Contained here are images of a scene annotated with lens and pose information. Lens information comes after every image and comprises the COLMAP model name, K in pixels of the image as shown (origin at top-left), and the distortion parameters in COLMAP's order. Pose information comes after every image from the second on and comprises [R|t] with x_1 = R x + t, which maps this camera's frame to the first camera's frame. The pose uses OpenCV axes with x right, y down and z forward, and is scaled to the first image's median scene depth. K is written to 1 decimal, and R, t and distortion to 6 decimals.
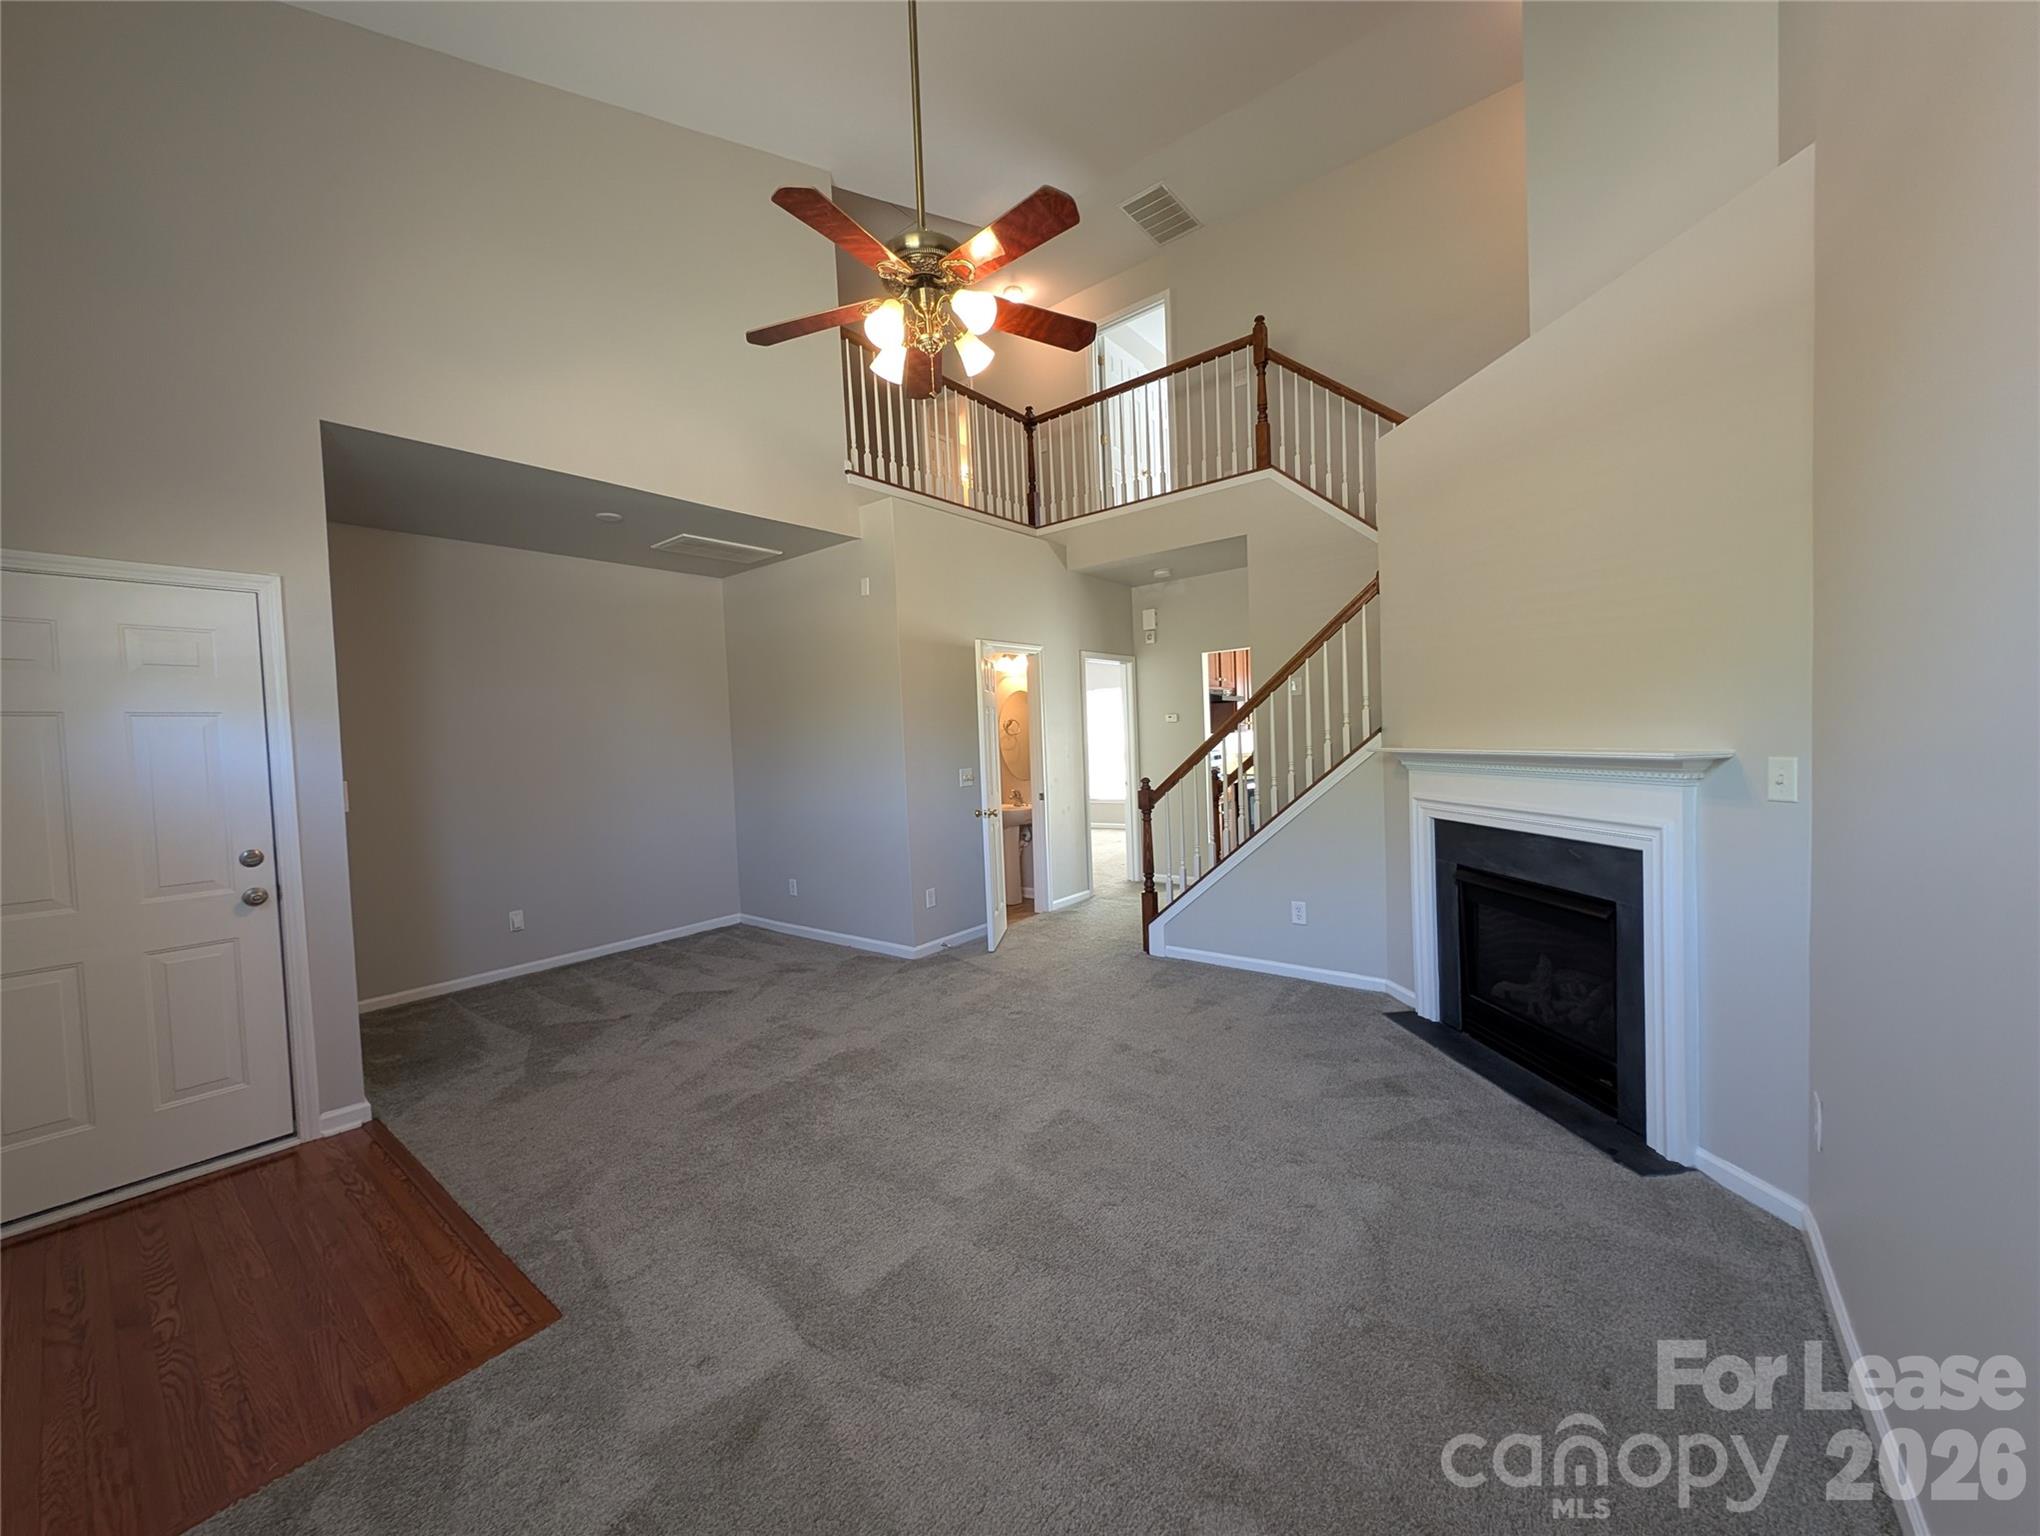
lens RADIAL K [[763.7, 0, 1017.8], [0, 763.7, 772.3], [0, 0, 1]] dist [-0.000470, -0.001320]
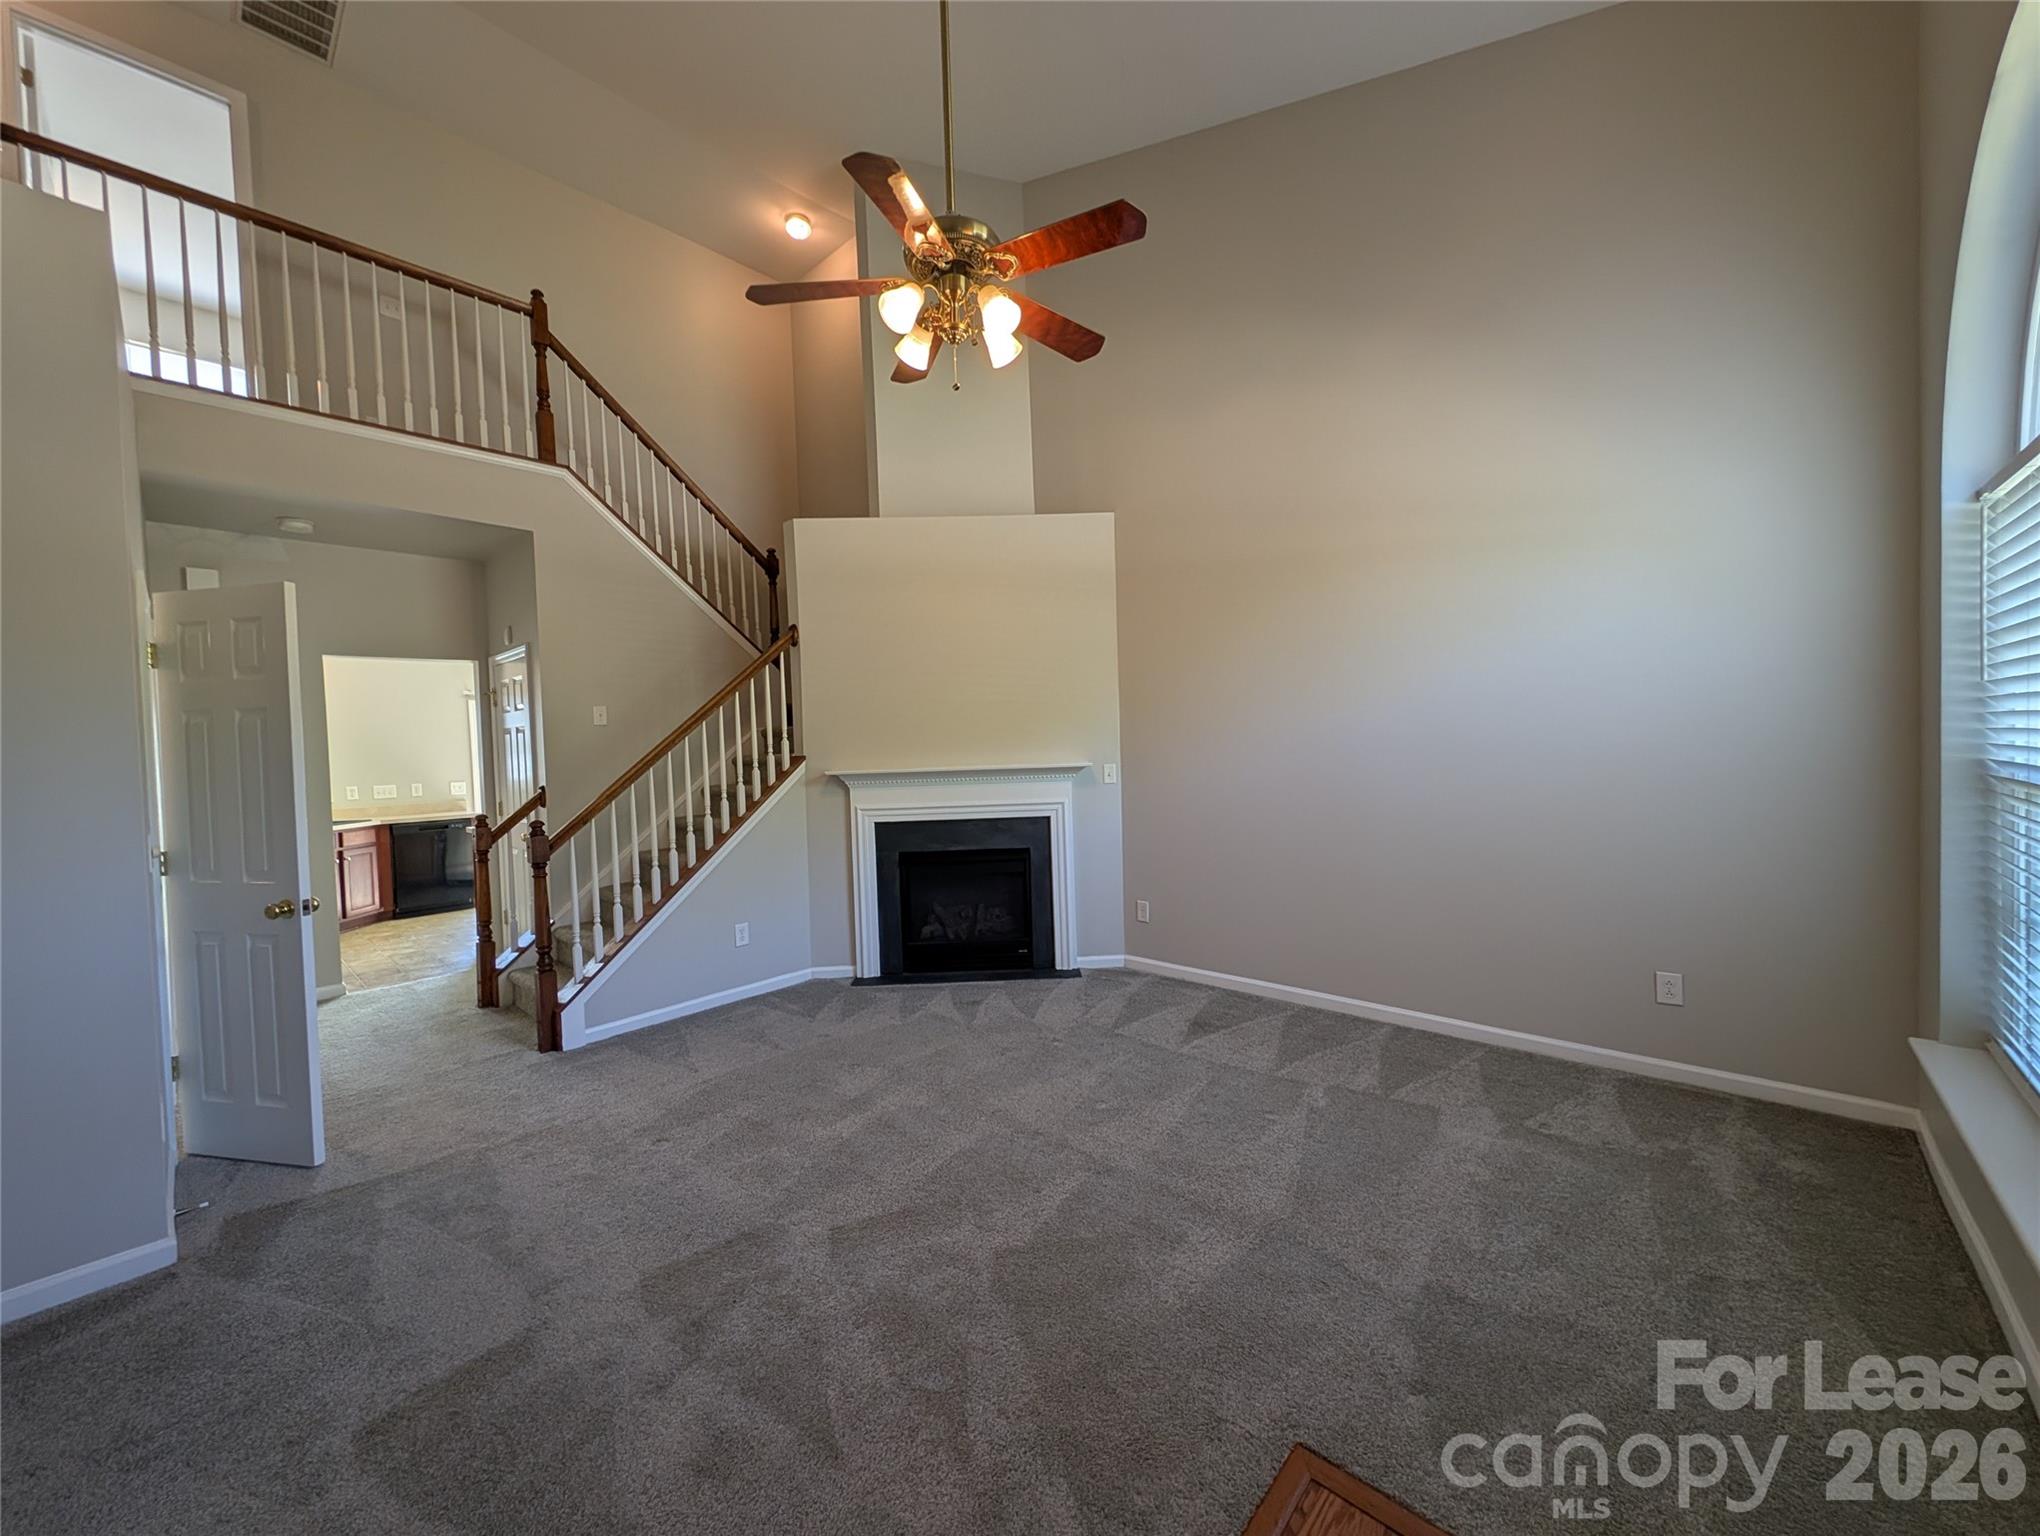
lens RADIAL K [[763.7, 0, 1025.1], [0, 763.7, 768.3], [0, 0, 1]] dist [-0.000470, -0.001320]
pose [[0.062503, 0.007708, 0.998015, -0.695852], [0.074037, 0.997179, -0.012338, 0.000705], [-0.995295, 0.074661, 0.061756, 0.582030]]
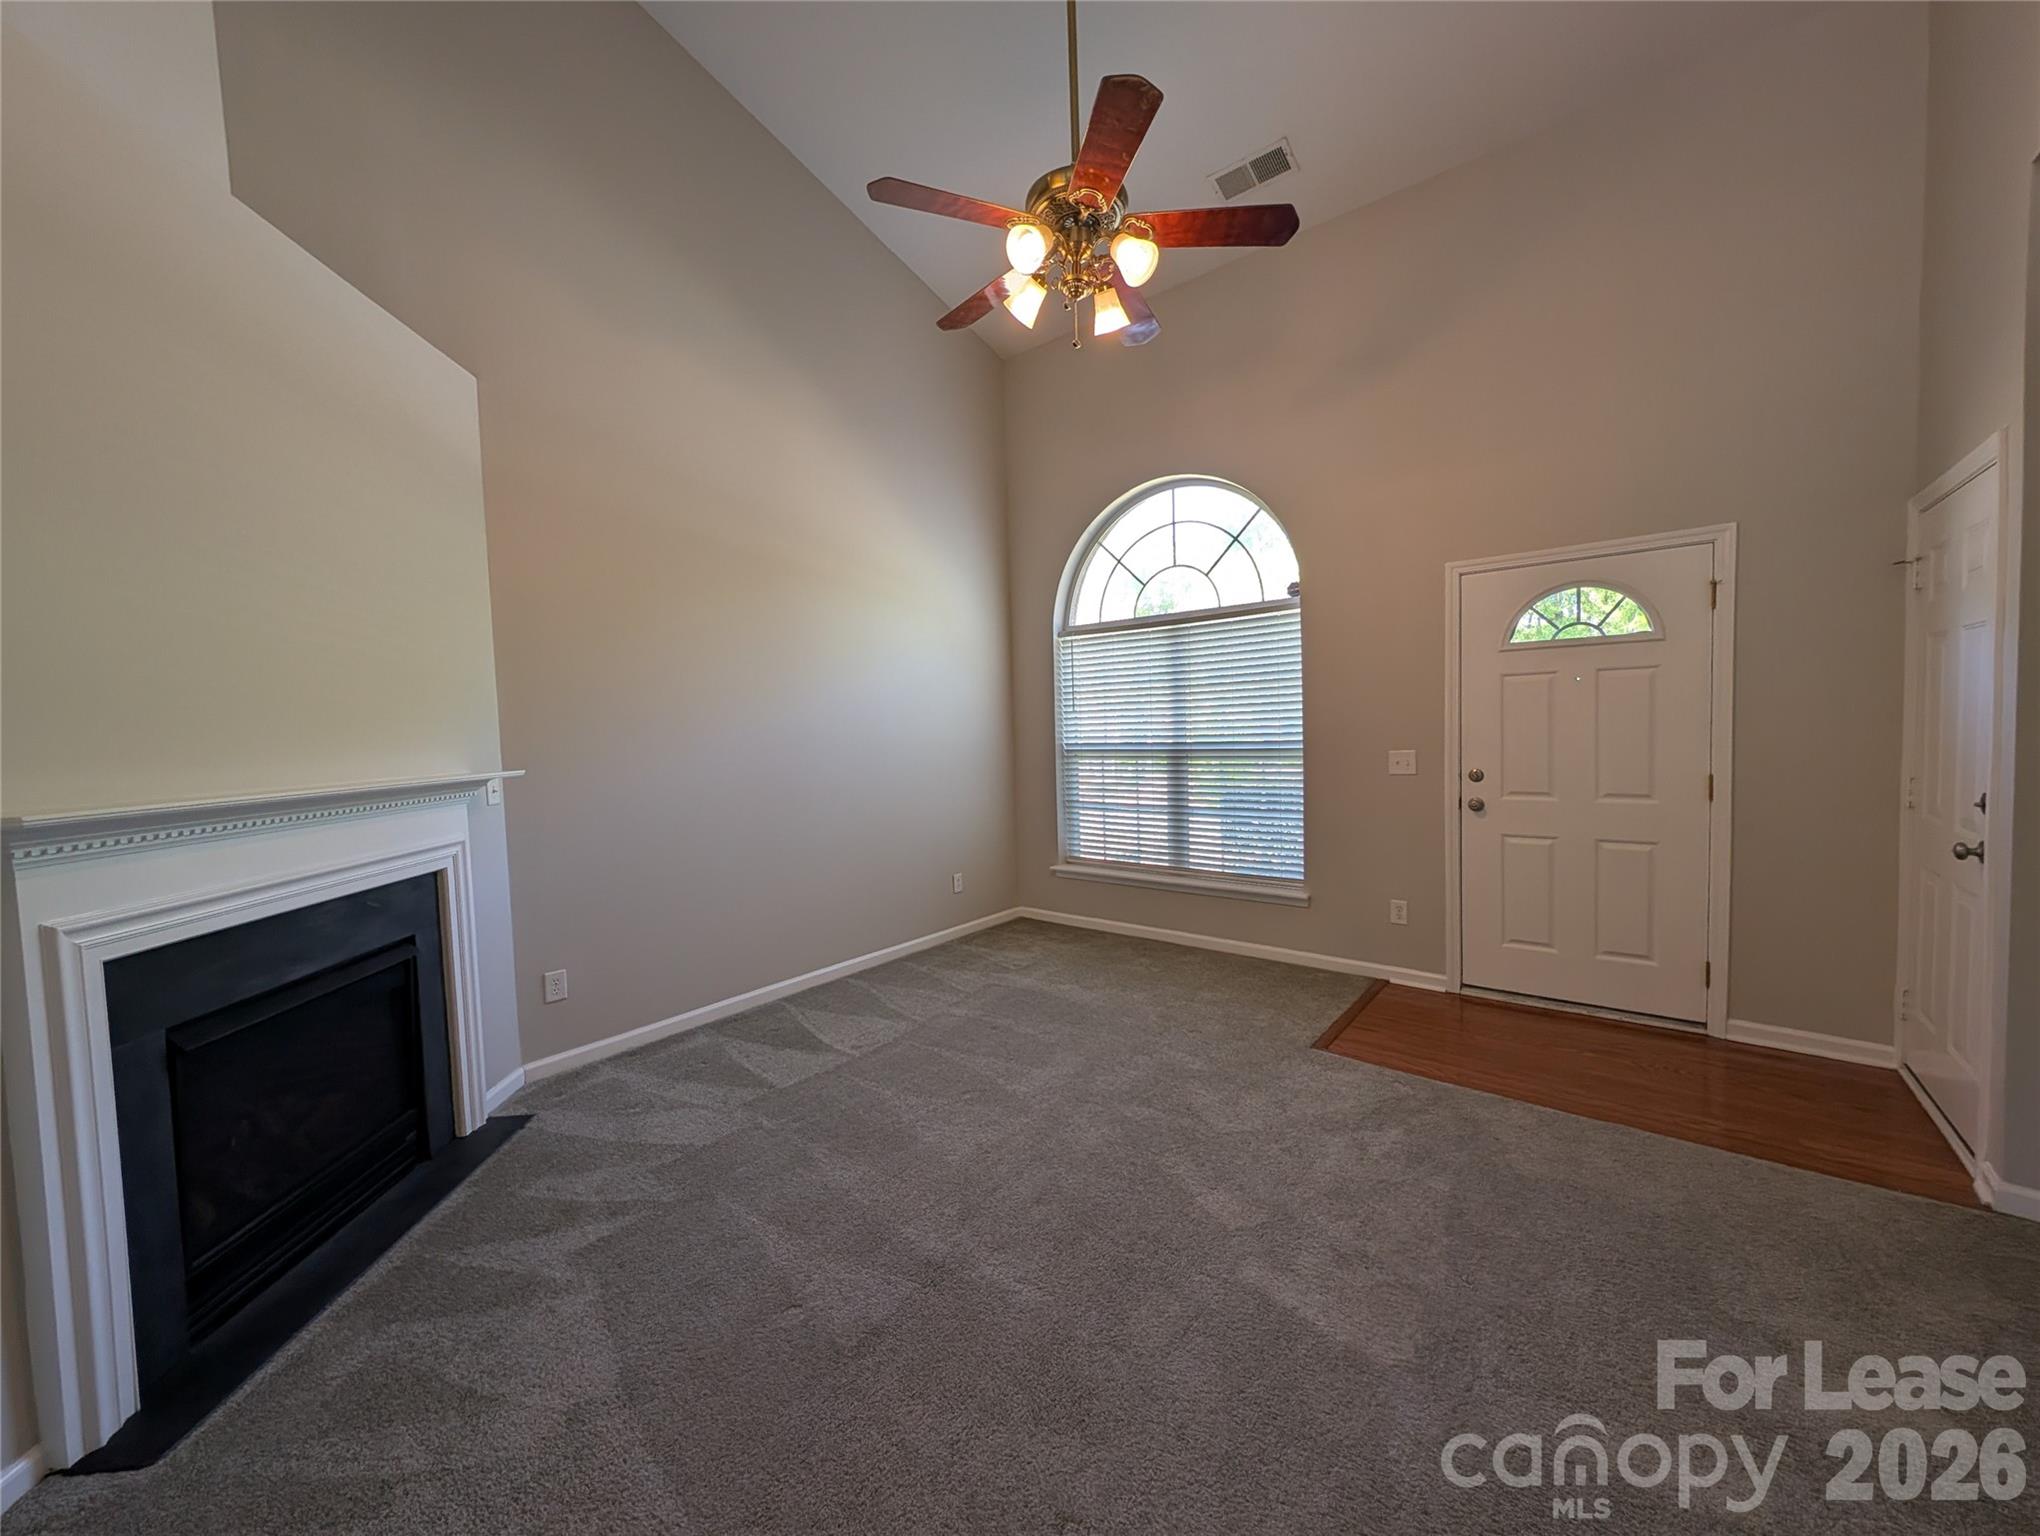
lens RADIAL K [[763.7, 0, 1029.5], [0, 763.7, 766.1], [0, 0, 1]] dist [-0.000470, -0.001320]
pose [[-0.997442, 0.069327, -0.017410, 0.000607], [0.067439, 0.993448, 0.092266, -0.053500], [0.023693, 0.090856, -0.995582, 1.298087]]
